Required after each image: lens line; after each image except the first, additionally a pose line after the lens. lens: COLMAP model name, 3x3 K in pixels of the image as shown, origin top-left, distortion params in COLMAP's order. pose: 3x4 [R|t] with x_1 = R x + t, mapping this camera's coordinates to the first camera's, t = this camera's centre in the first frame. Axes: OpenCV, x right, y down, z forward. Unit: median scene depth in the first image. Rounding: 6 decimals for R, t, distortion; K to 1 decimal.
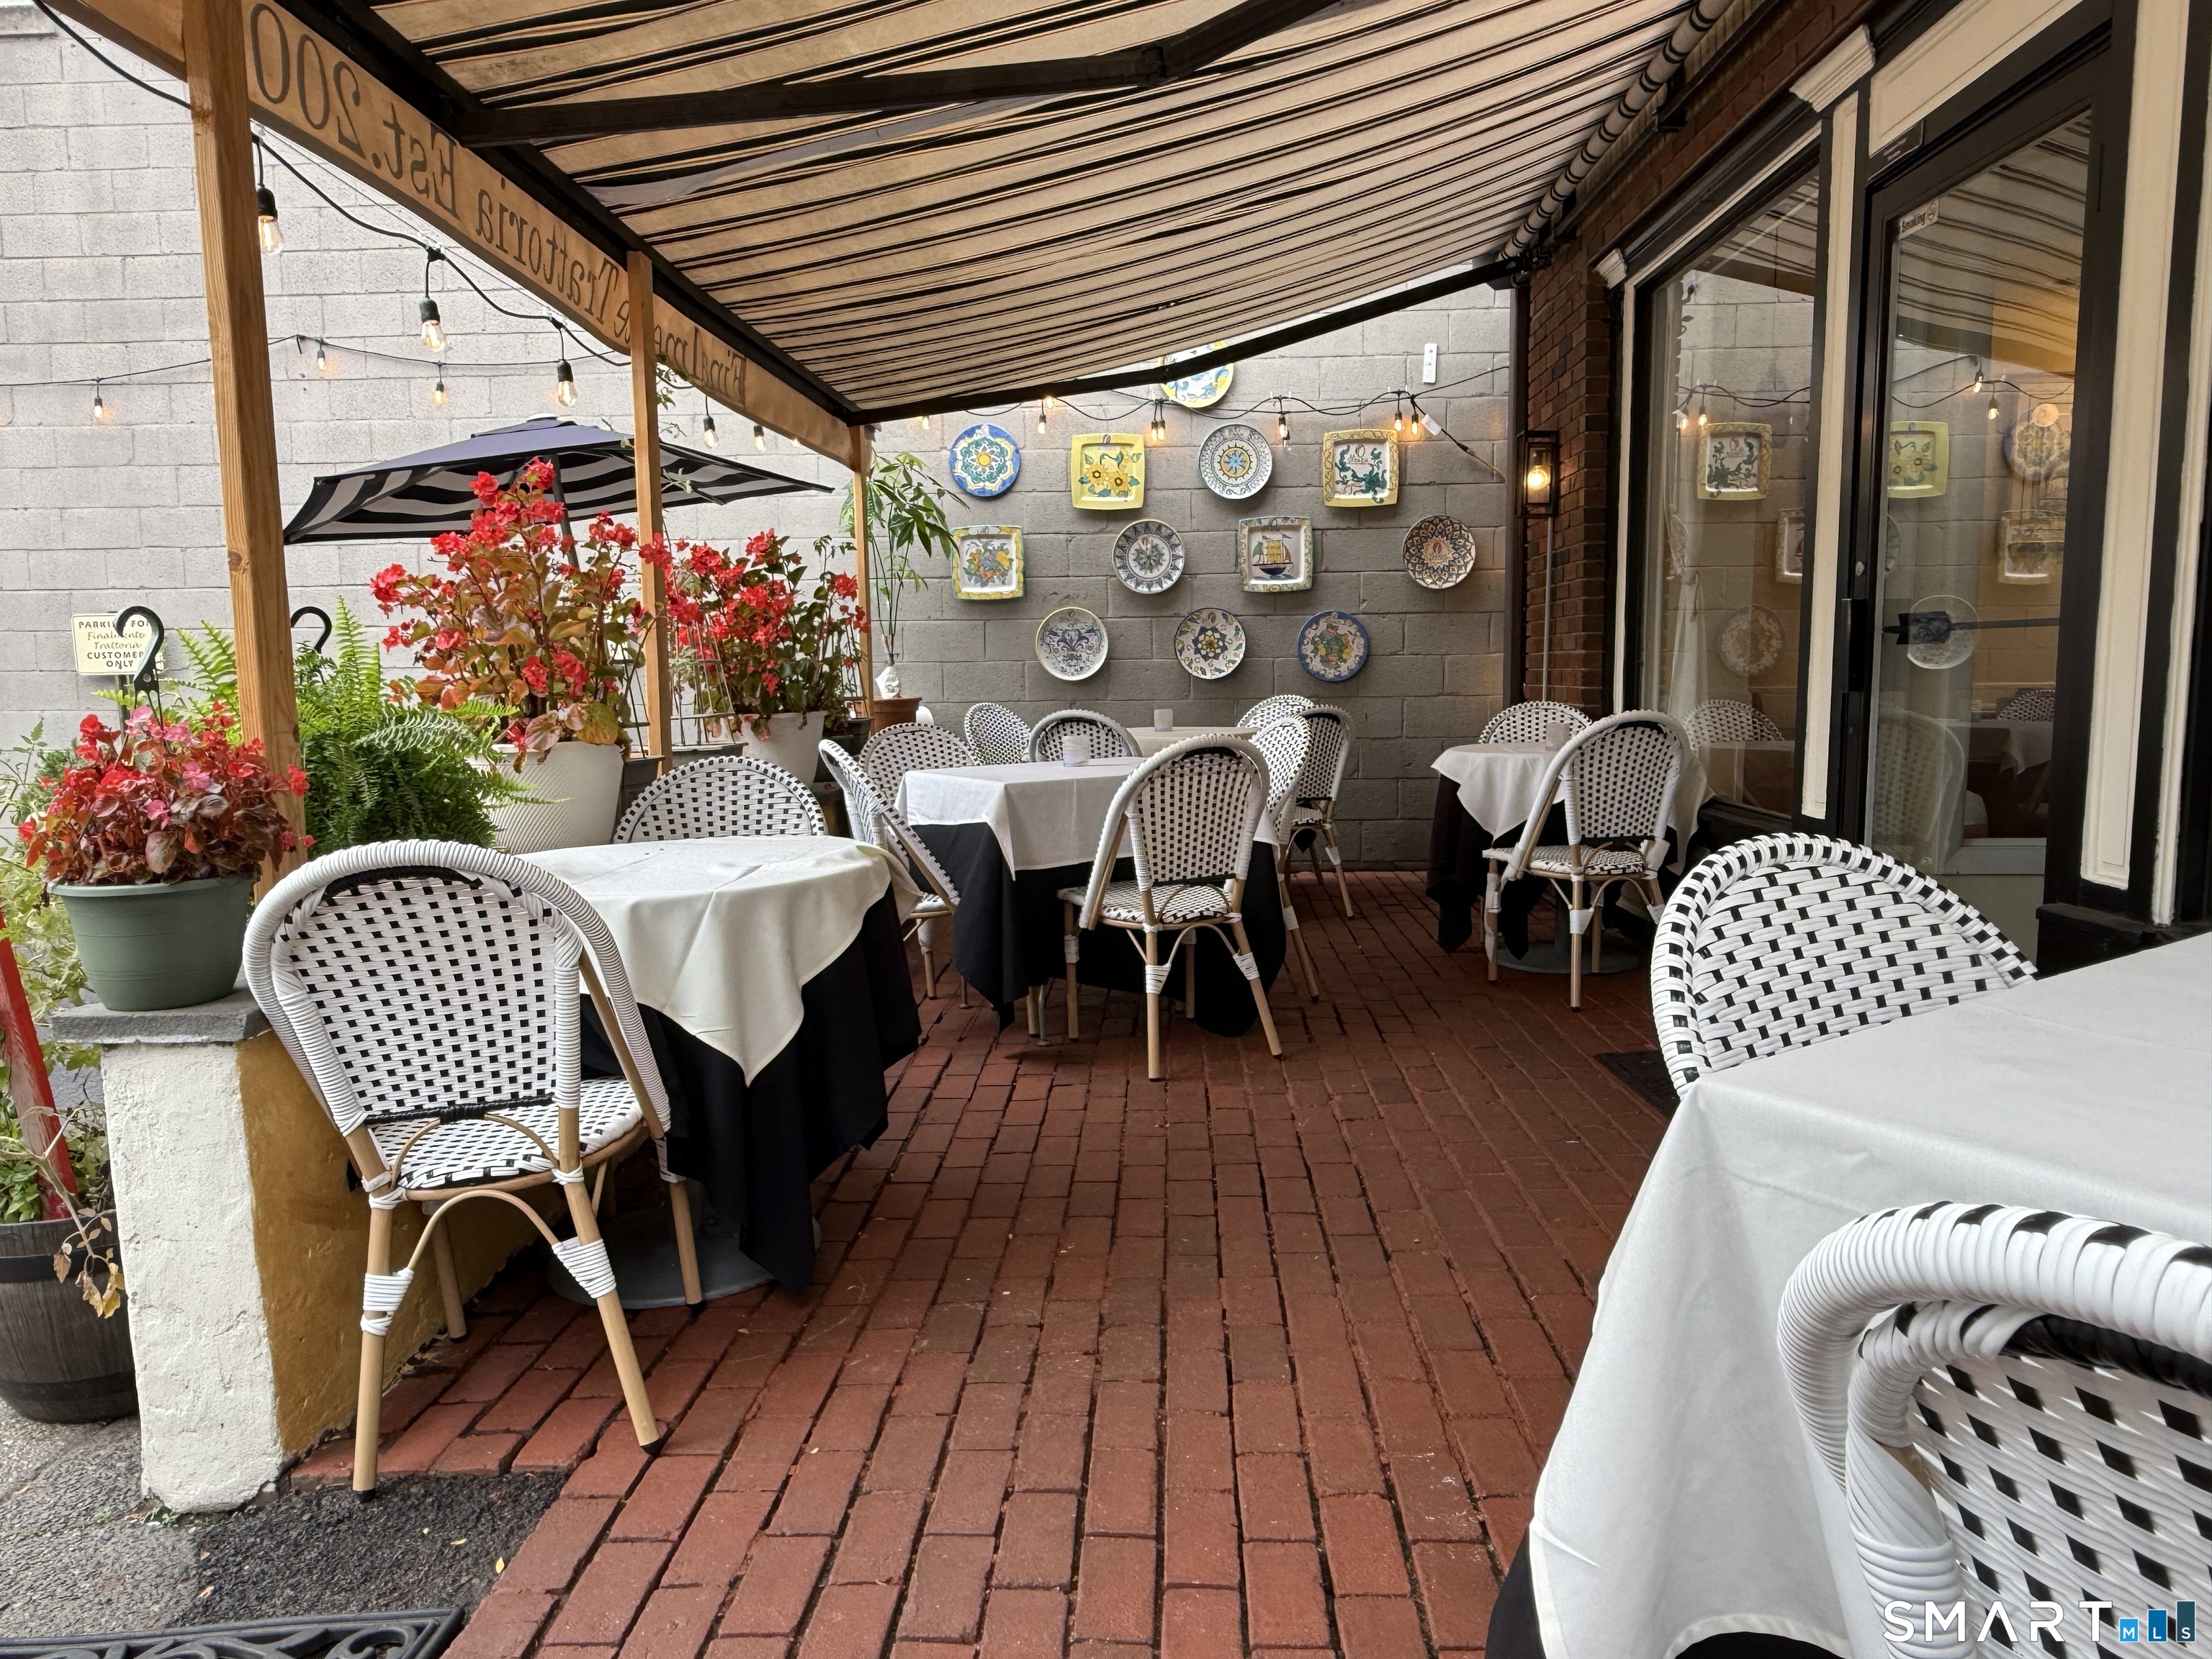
lens RADIAL K [[1521.0, 0, 1106.0], [0, 1521.0, 829.5], [0, 0, 1]] dist [0.002574, -0.001418]
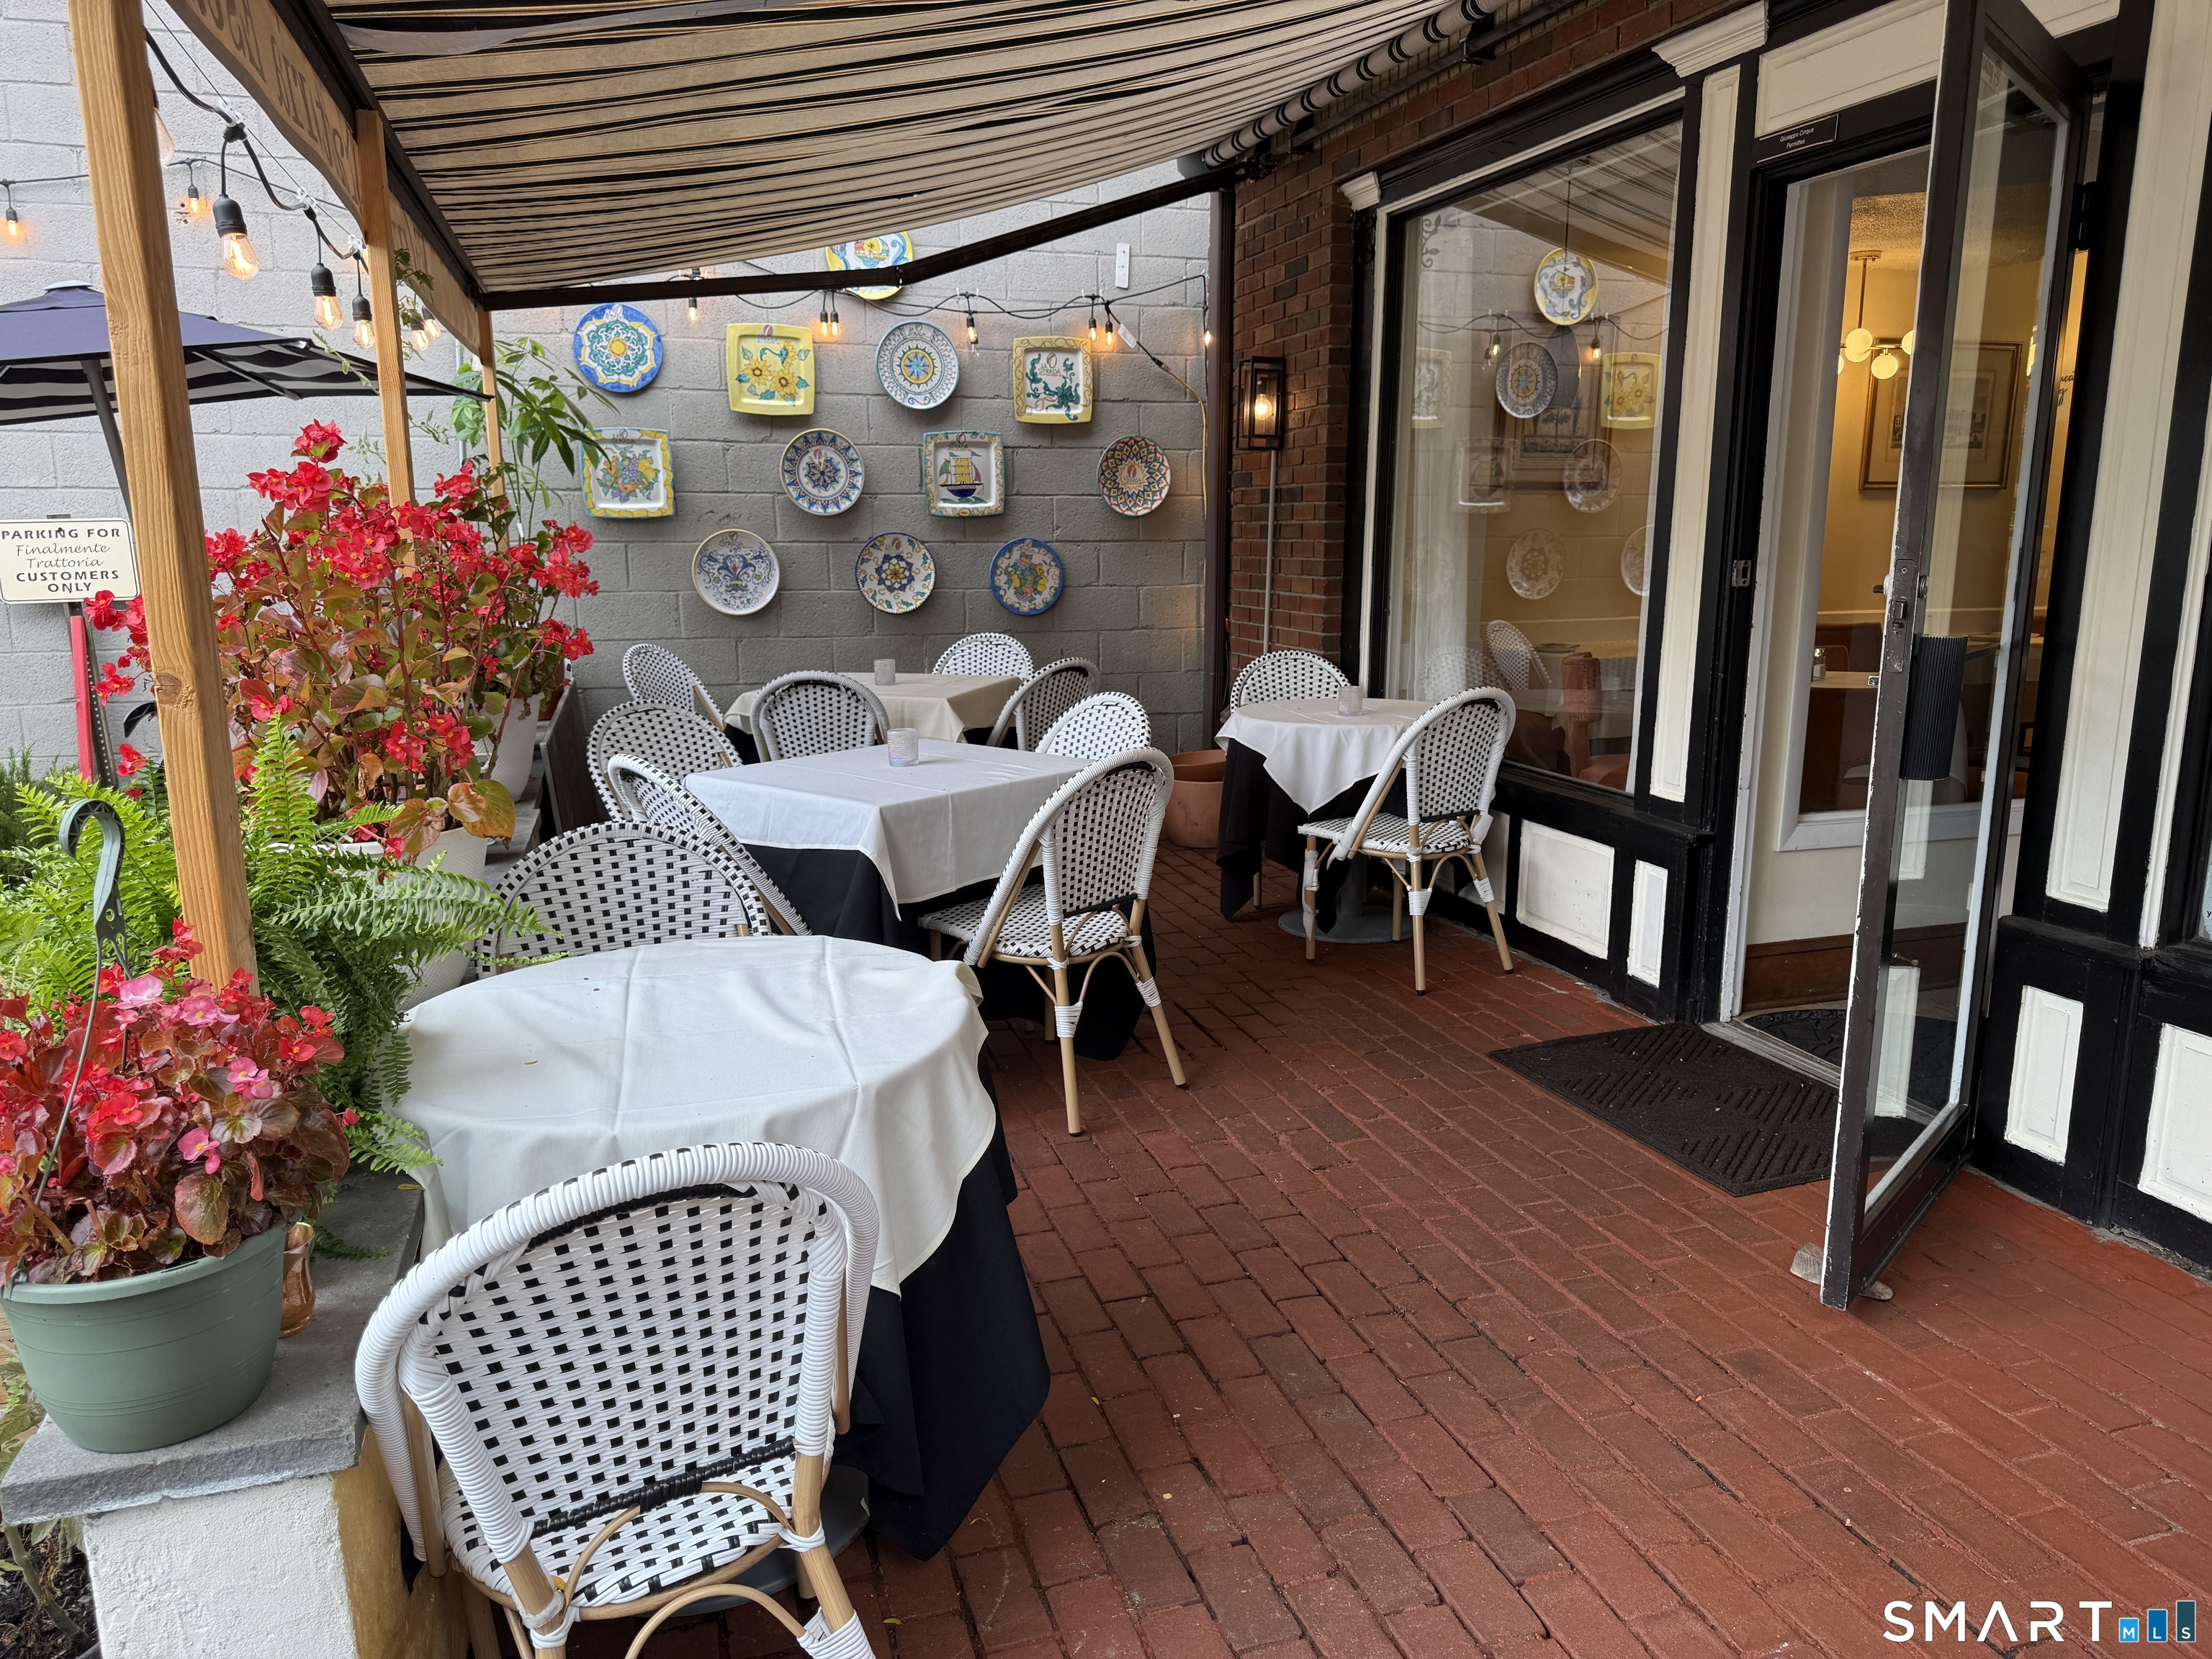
lens RADIAL K [[1554.8, 0, 1106.0], [0, 1554.8, 829.5], [0, 0, 1]] dist [0.144342, -0.252858]
pose [[0.938274, -0.056983, 0.341167, -0.142287], [0.026730, 0.995332, 0.092731, -0.055131], [-0.344859, -0.077888, 0.935417, 0.082238]]
